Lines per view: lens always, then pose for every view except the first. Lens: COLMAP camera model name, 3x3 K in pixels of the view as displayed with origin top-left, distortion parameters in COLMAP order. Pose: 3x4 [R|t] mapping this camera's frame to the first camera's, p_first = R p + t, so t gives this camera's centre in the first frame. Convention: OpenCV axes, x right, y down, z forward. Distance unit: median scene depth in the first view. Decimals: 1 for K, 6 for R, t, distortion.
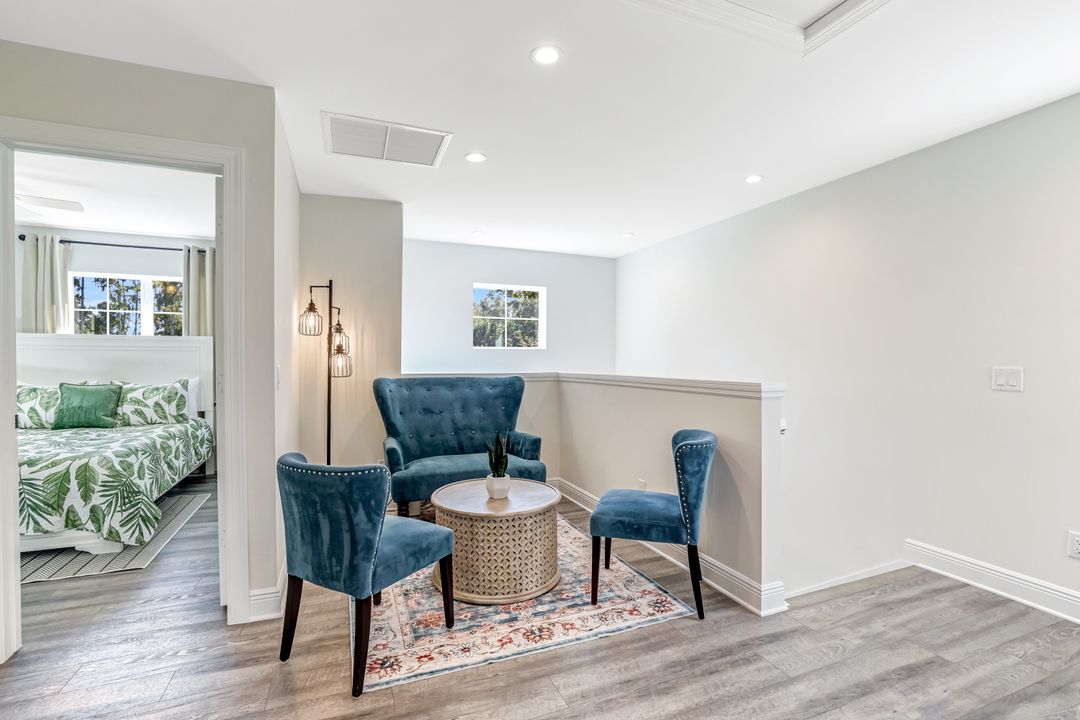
lens RADIAL K [[471.0, 0, 540.6], [0, 471.0, 364.3], [0, 0, 1]] dist [-0.043149, 0.014638]
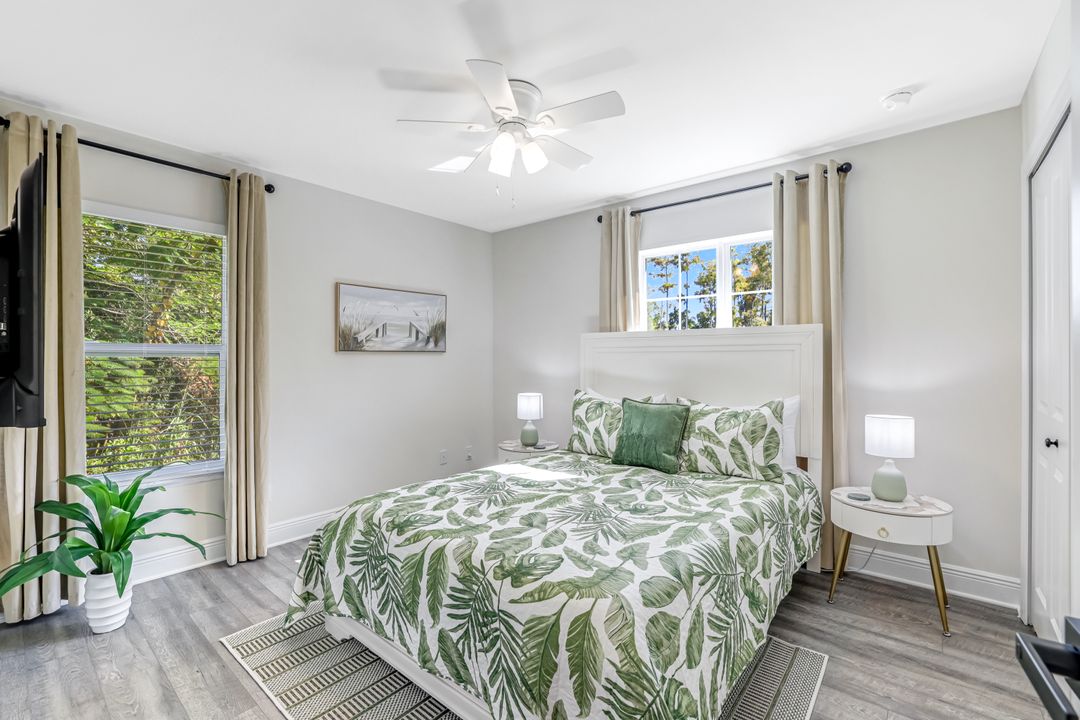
lens RADIAL K [[471.0, 0, 540.6], [0, 471.0, 364.3], [0, 0, 1]] dist [-0.043149, 0.014638]
pose [[0.455685, 0.004761, -0.890128, -0.426099], [-0.005951, 0.999980, 0.002302, -0.012740], [0.890121, 0.004248, 0.455705, 0.518534]]
